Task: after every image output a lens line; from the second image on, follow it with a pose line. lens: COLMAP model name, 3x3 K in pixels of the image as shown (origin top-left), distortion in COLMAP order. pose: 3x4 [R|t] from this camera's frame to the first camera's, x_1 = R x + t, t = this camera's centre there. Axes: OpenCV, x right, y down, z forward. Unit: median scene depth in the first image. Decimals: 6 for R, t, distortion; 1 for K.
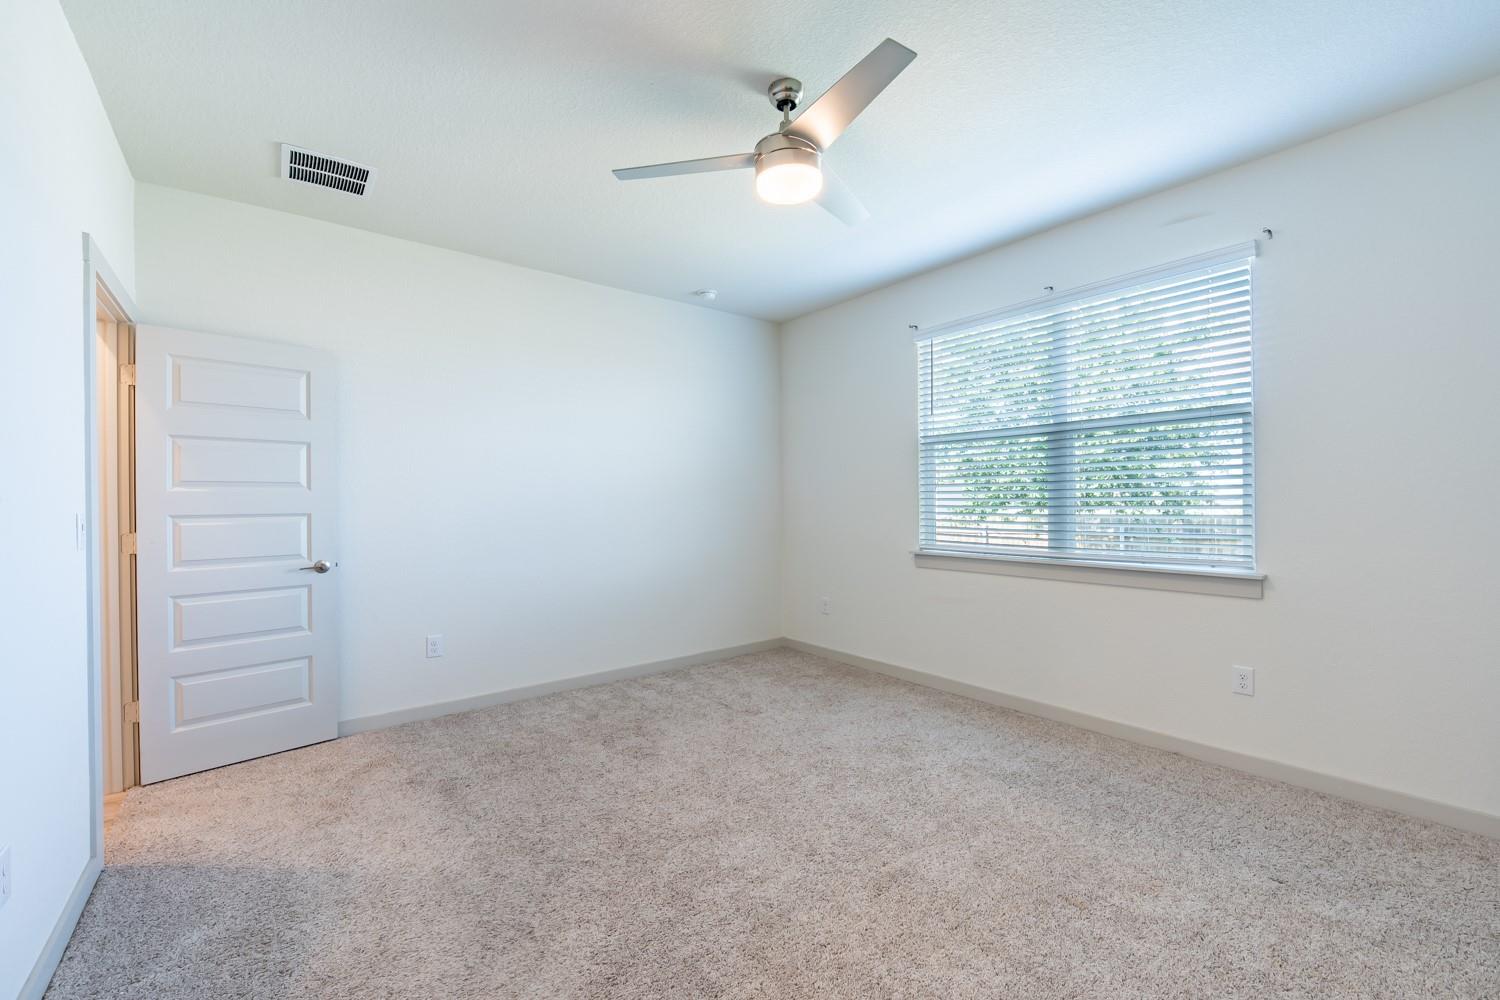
lens RADIAL K [[618.7, 0, 751.7], [0, 618.7, 489.5], [0, 0, 1]] dist [0.003369, -0.011621]
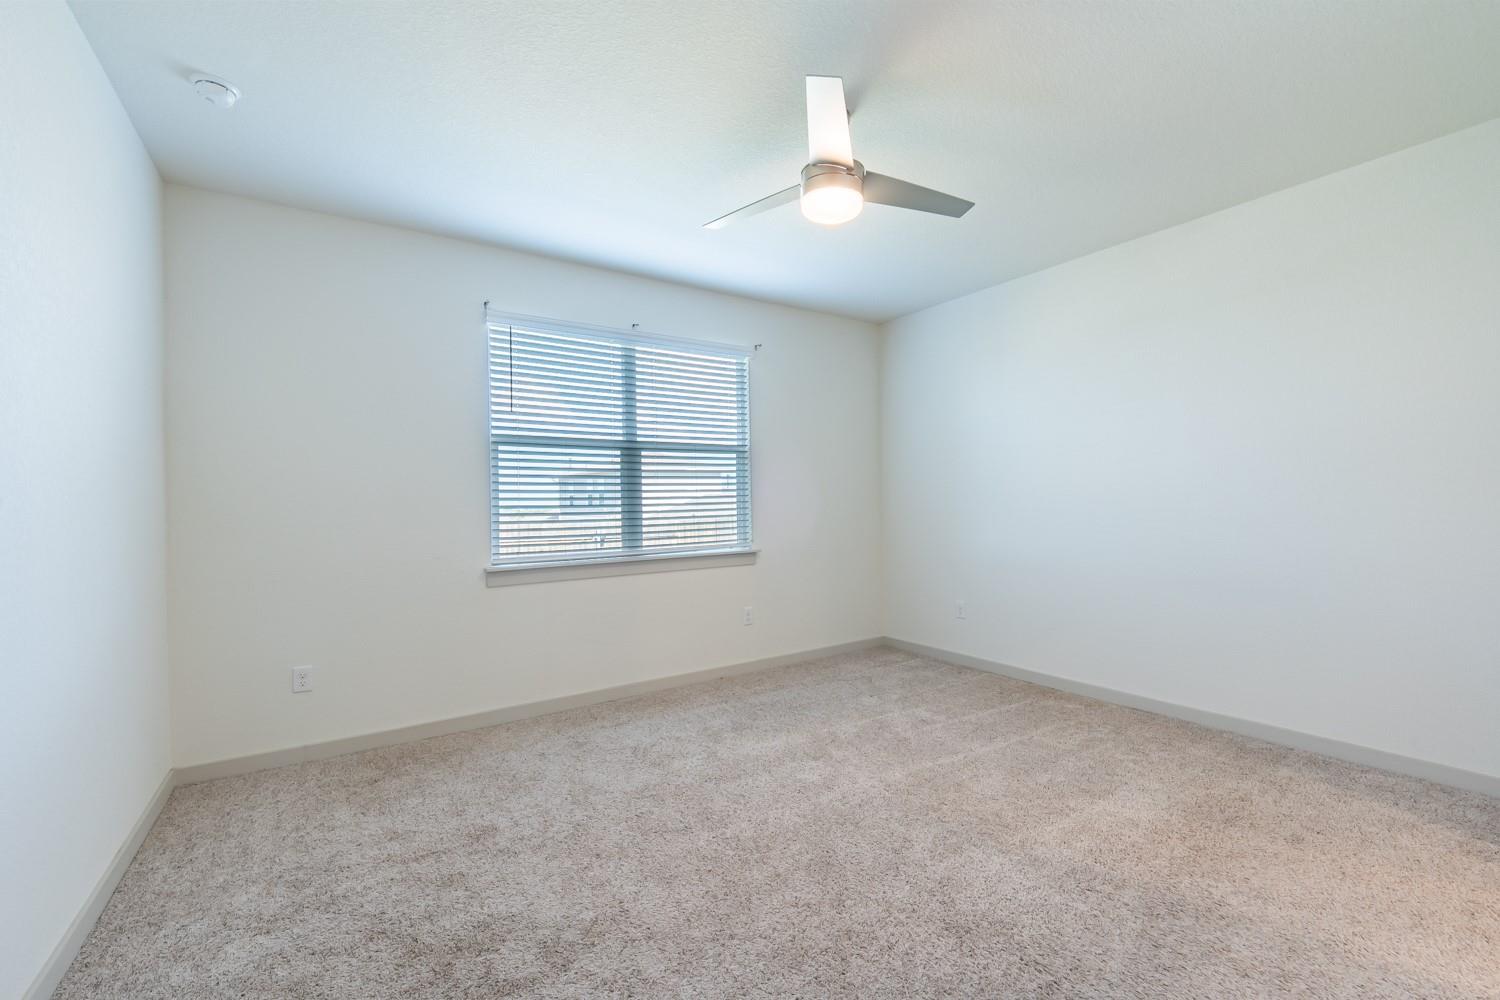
lens RADIAL K [[618.7, 0, 751.7], [0, 618.7, 489.5], [0, 0, 1]] dist [0.003369, -0.011621]
pose [[0.071440, 0.025010, 0.997131, -0.650805], [-0.004401, 0.999684, -0.024758, 0.013276], [-0.997435, -0.002620, 0.071527, 0.685548]]
